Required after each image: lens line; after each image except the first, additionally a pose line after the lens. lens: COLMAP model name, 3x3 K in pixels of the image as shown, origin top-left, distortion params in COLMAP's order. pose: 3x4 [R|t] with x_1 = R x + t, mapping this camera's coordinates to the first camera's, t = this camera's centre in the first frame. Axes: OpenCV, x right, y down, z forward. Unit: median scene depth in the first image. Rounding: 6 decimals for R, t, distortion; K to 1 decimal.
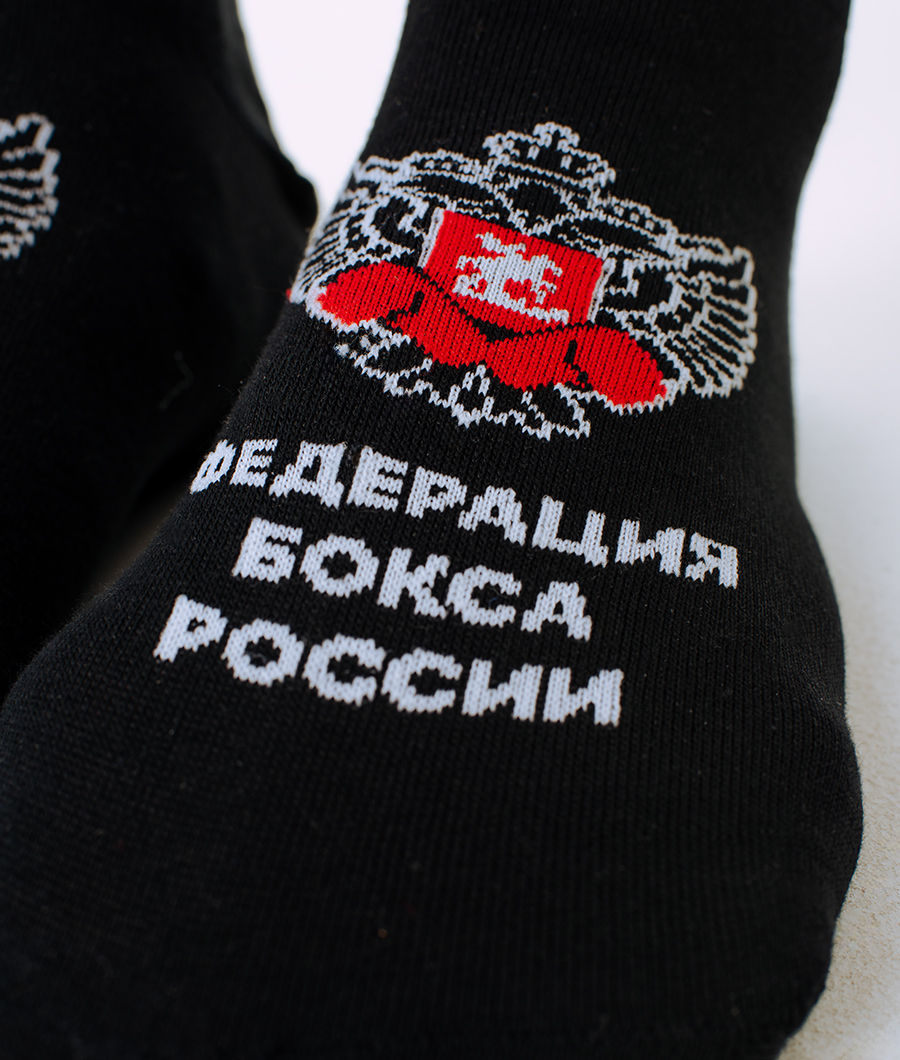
lens RADIAL K [[2081.3, 0, 450.0], [0, 2081.3, 530.0], [0, 0, 1]] dist [-0.458017, 0.124890]
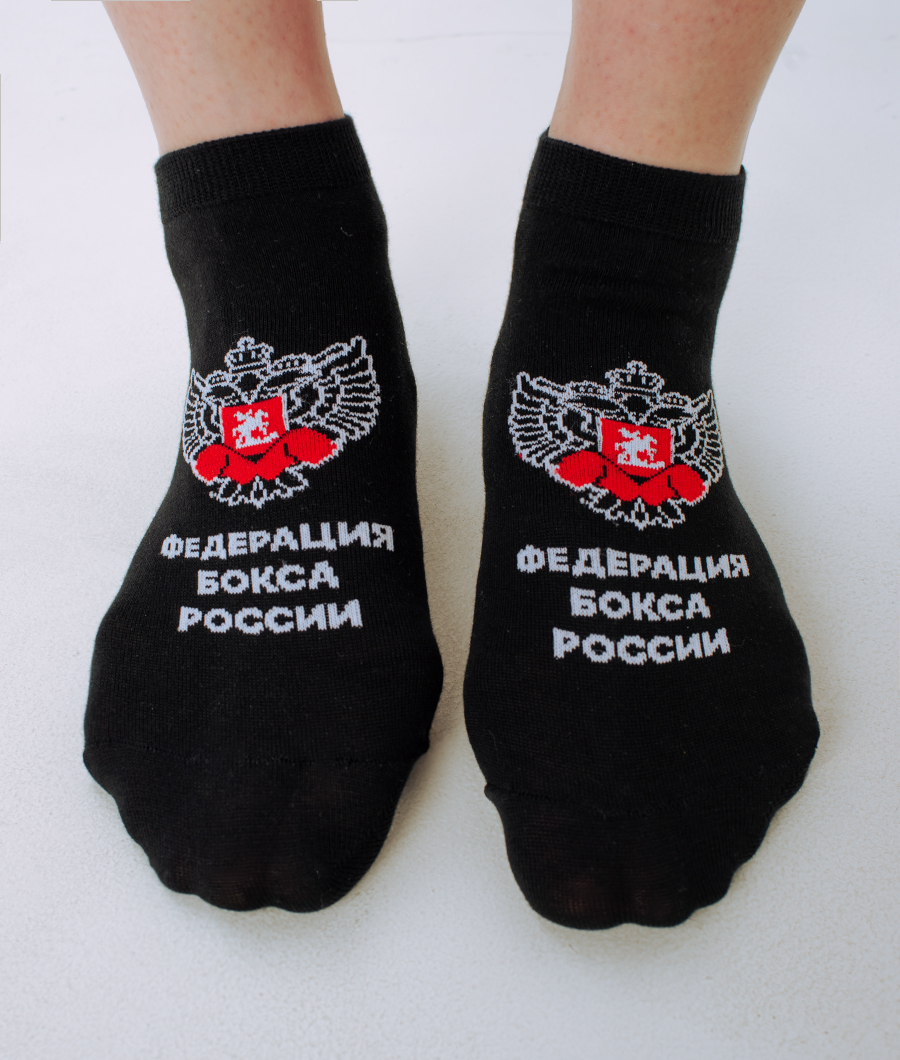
lens RADIAL K [[2081.3, 0, 450.0], [0, 2081.3, 530.0], [0, 0, 1]] dist [-0.458017, 0.124890]
pose [[0.976074, -0.136846, 0.168978, -0.565944], [0.112613, 0.982925, 0.145525, -0.392284], [-0.186007, -0.123014, 0.974817, -1.157690]]
